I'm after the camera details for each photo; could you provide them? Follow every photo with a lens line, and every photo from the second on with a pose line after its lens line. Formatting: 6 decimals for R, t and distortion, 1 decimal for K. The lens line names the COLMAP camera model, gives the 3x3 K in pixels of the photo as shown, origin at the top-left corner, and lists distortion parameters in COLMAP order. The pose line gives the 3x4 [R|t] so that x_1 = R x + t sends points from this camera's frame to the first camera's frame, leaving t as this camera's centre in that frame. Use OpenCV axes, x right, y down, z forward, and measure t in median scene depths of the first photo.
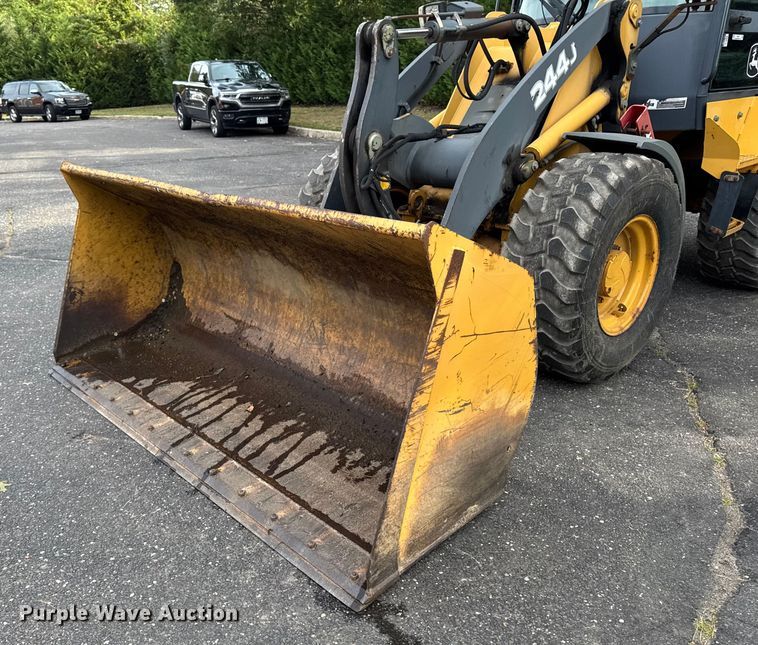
lens RADIAL K [[669.9, 0, 280.1], [0, 669.9, 350.4], [0, 0, 1]] dist [0.080761, -0.089613]
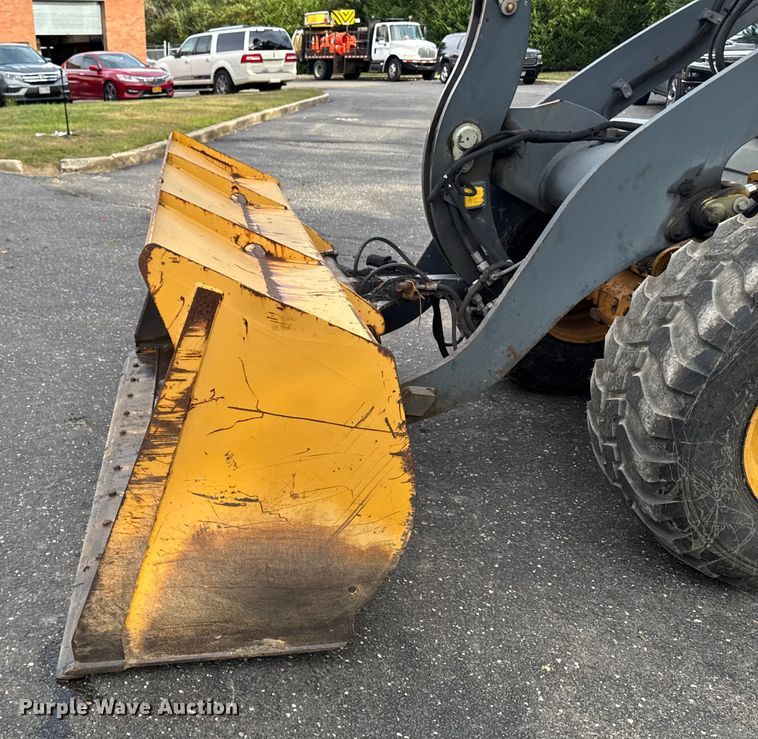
lens RADIAL K [[809.1, 0, 181.9], [0, 809.1, 420.5], [0, 0, 1]] dist [0.051281, -0.058105]
pose [[0.776282, 0.285350, -0.562105, 0.515833], [-0.245903, 0.958116, 0.146784, -0.087468], [0.580447, 0.024277, 0.813936, 0.163369]]
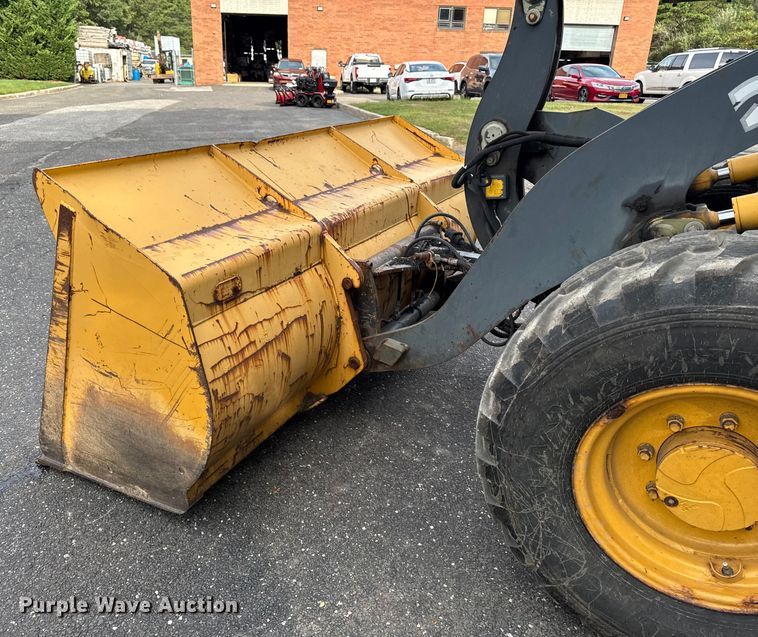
lens RADIAL K [[601.1, 0, 333.4], [0, 601.1, 315.0], [0, 0, 1]] dist [0.029425, -0.025878]
pose [[0.353016, 0.412121, -0.839962, 0.809144], [-0.383913, 0.882507, 0.271646, -0.265972], [0.853223, 0.226577, 0.469758, 0.620685]]
